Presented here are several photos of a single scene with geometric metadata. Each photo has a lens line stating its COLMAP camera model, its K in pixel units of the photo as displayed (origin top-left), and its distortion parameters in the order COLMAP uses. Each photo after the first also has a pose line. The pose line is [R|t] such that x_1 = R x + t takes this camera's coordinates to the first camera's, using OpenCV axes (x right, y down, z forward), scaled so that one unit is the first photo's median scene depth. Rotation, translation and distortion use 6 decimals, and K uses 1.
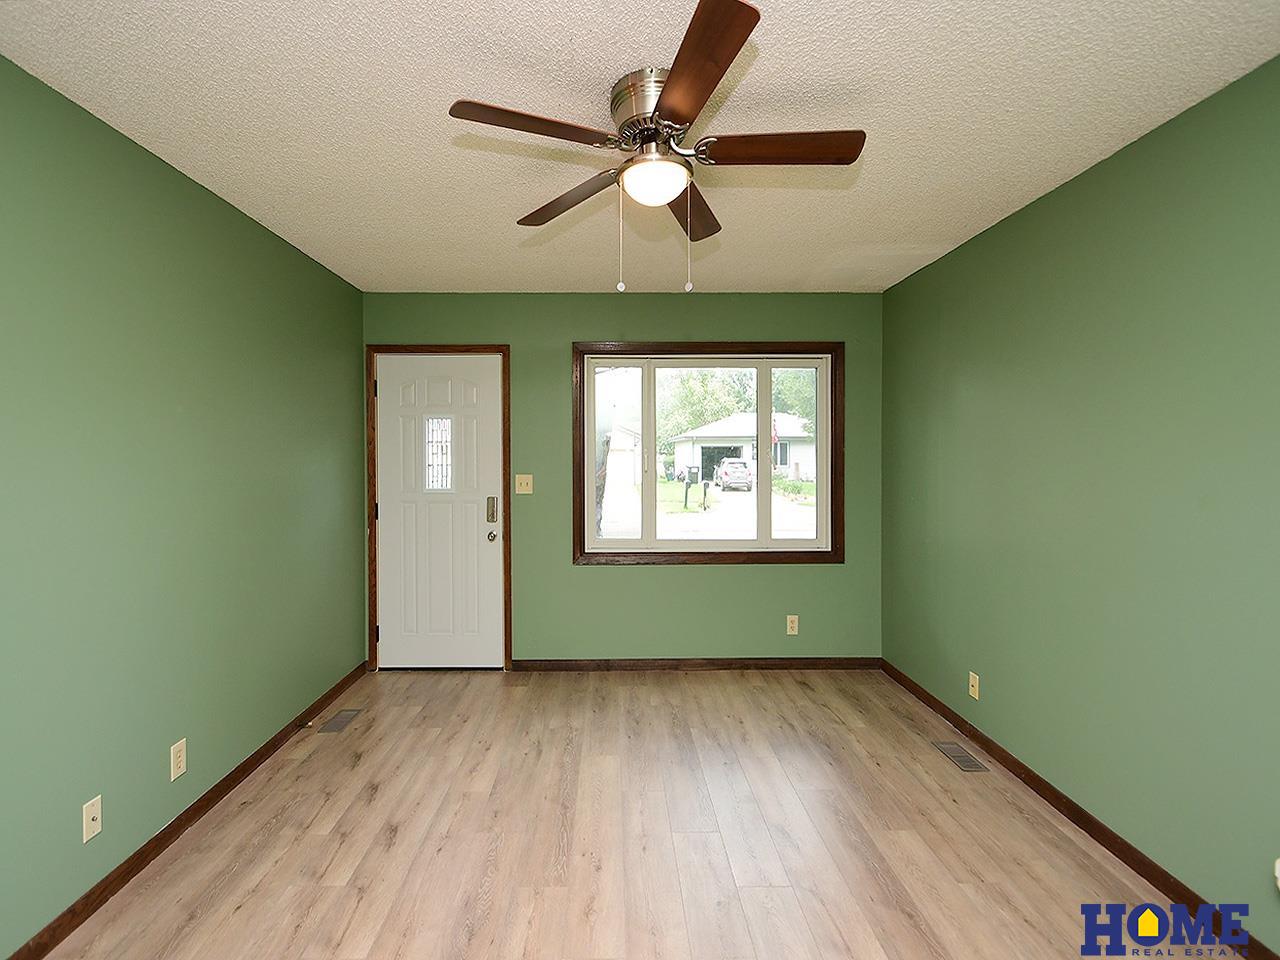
lens RADIAL K [[596.2, 0, 617.4], [0, 596.2, 468.2], [0, 0, 1]] dist [0.021657, -0.021118]
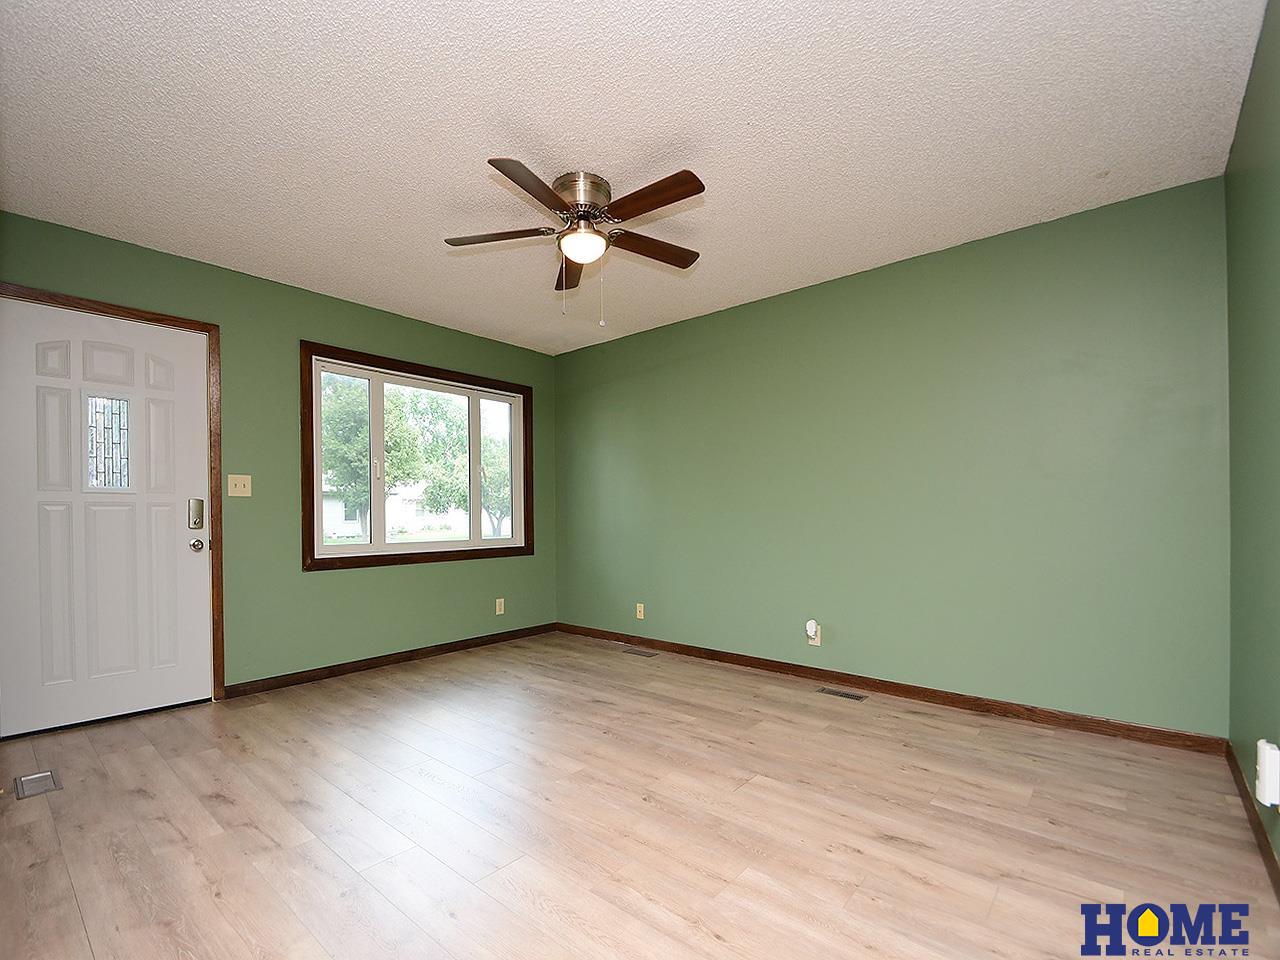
lens RADIAL K [[580.7, 0, 639.5], [0, 580.7, 522.2], [0, 0, 1]] dist [0.001729, -0.000258]
pose [[0.657961, -0.005017, 0.753035, -0.429296], [0.017576, 0.999808, -0.008696, 0.102100], [-0.752847, 0.018957, 0.657923, -0.020397]]
